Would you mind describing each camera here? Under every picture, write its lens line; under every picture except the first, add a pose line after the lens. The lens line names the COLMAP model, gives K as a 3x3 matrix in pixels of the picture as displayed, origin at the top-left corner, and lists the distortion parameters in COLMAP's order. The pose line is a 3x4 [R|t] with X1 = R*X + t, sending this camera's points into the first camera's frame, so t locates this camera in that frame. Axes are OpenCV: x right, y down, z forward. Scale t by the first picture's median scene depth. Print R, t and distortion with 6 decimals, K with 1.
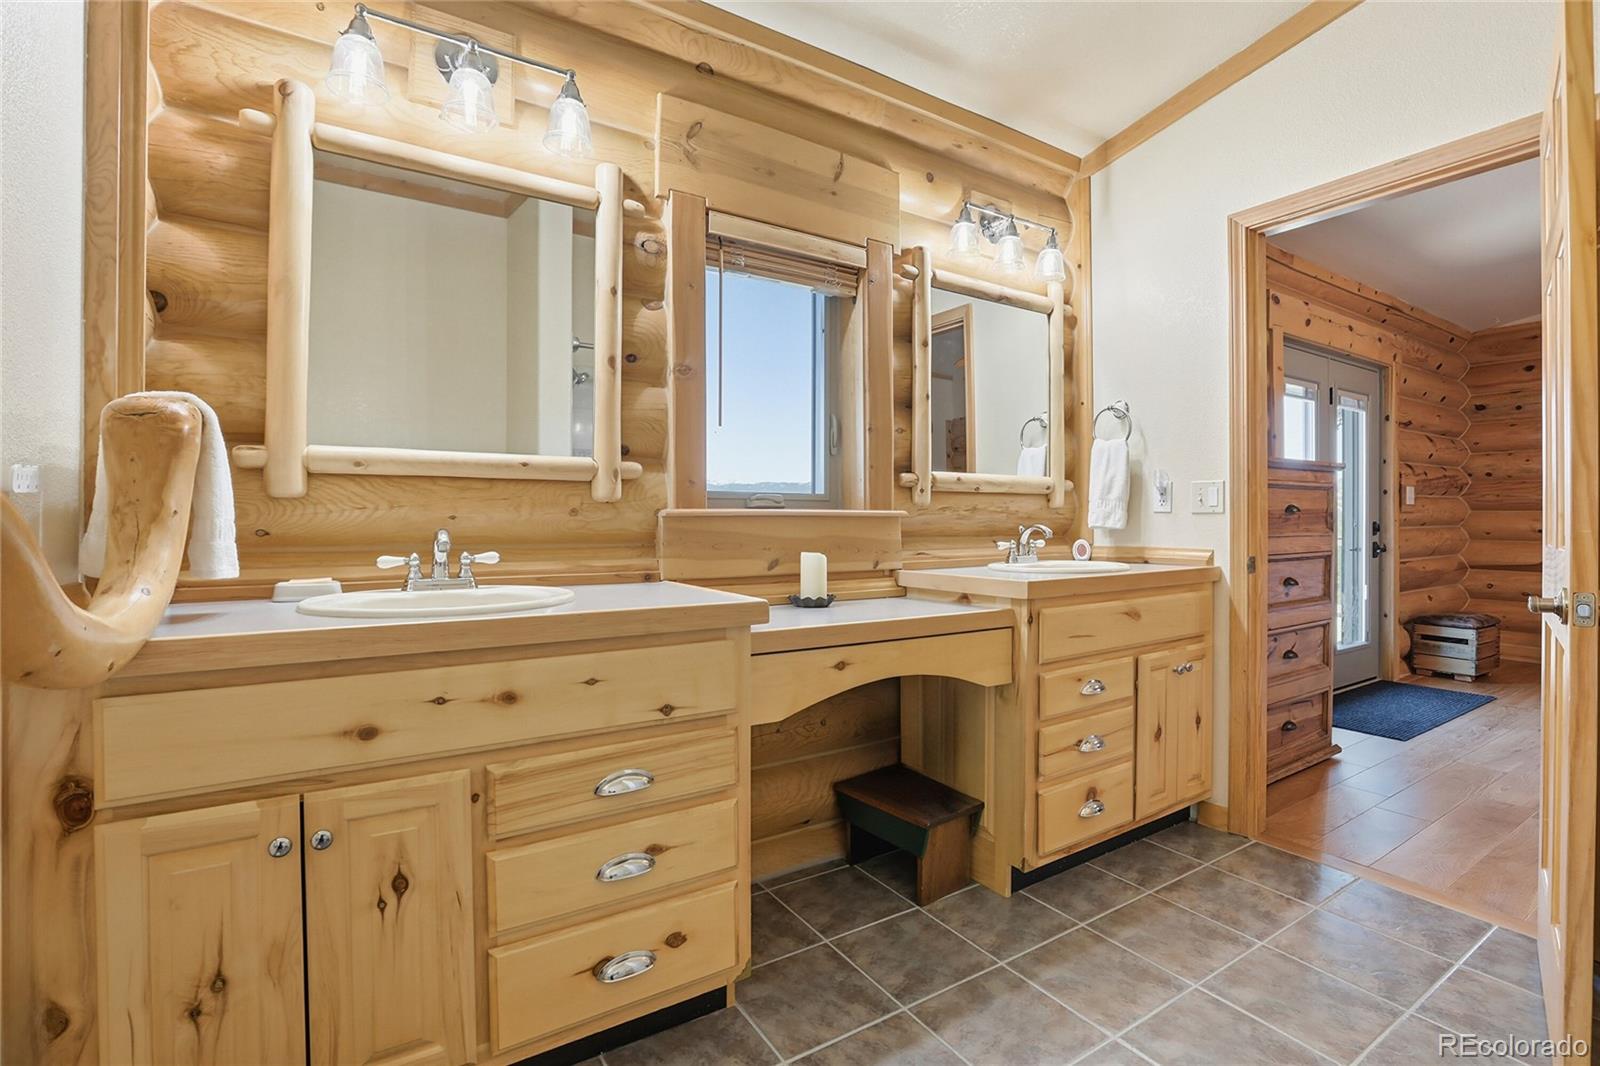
lens RADIAL K [[734.0, 0, 793.1], [0, 734.0, 522.8], [0, 0, 1]] dist [-0.063528, 0.022862]
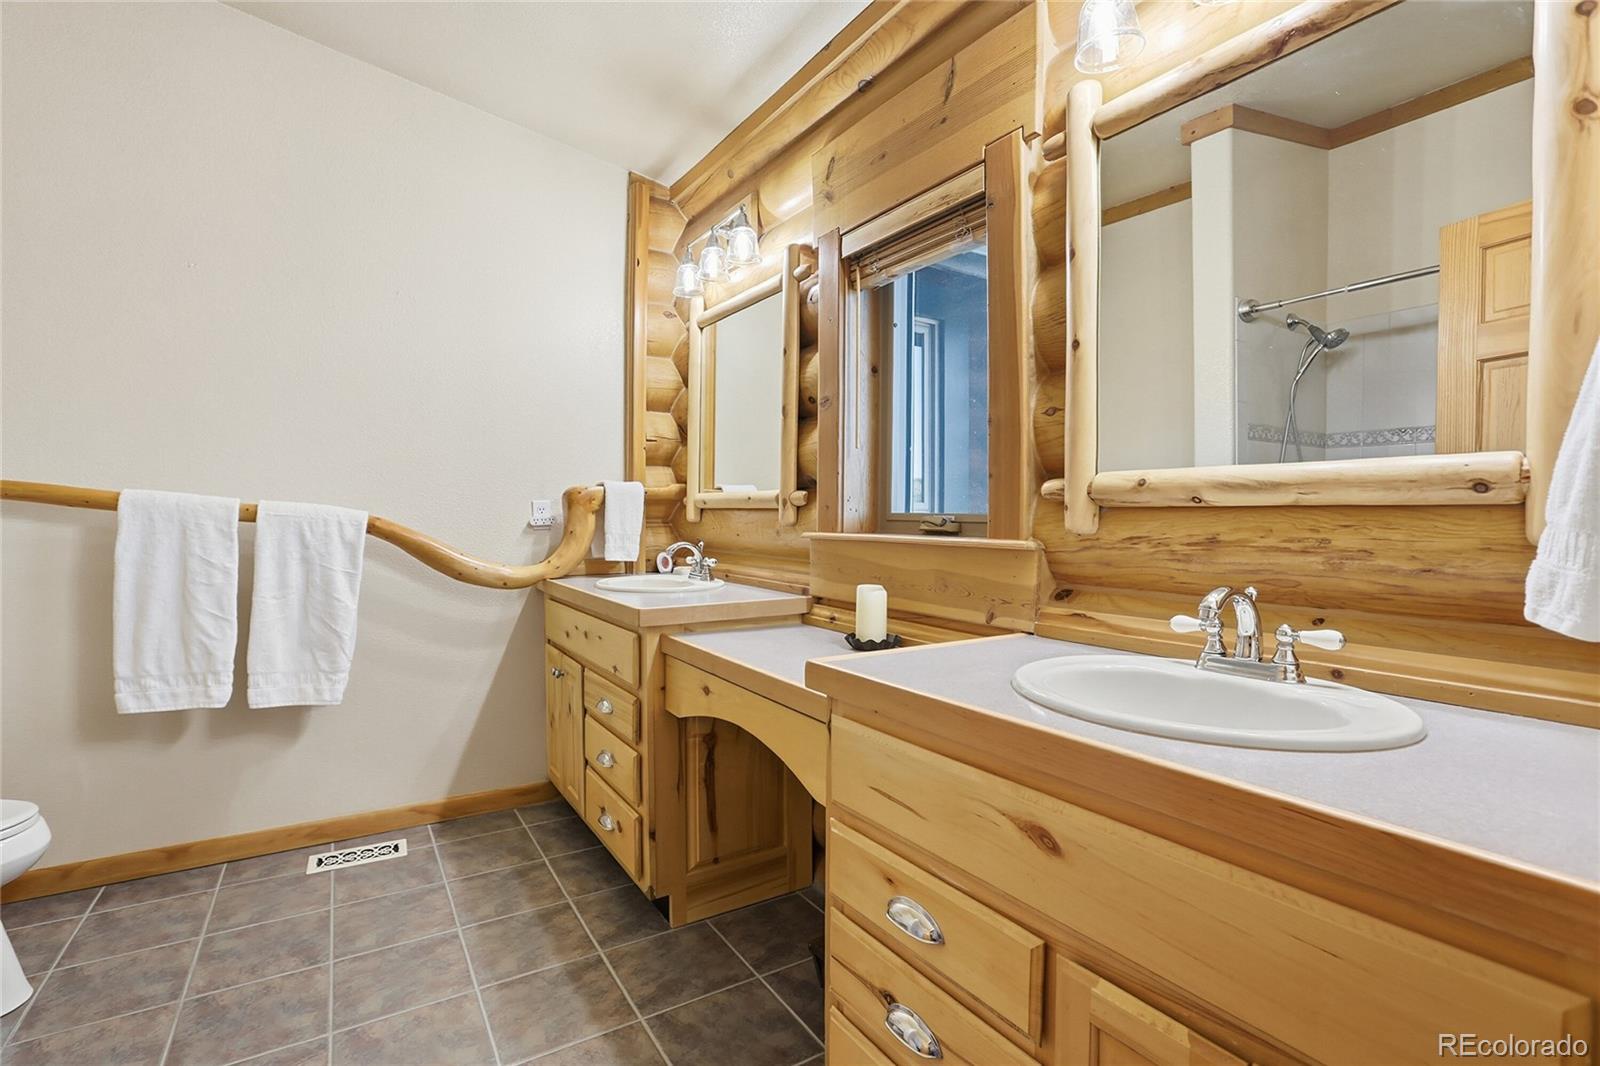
lens RADIAL K [[734.0, 0, 793.1], [0, 734.0, 522.8], [0, 0, 1]] dist [-0.063528, 0.022862]
pose [[0.001947, 0.016926, -0.999855, 0.797228], [-0.002123, 0.999855, 0.016922, -0.043023], [0.999996, 0.002090, 0.001983, 0.818633]]
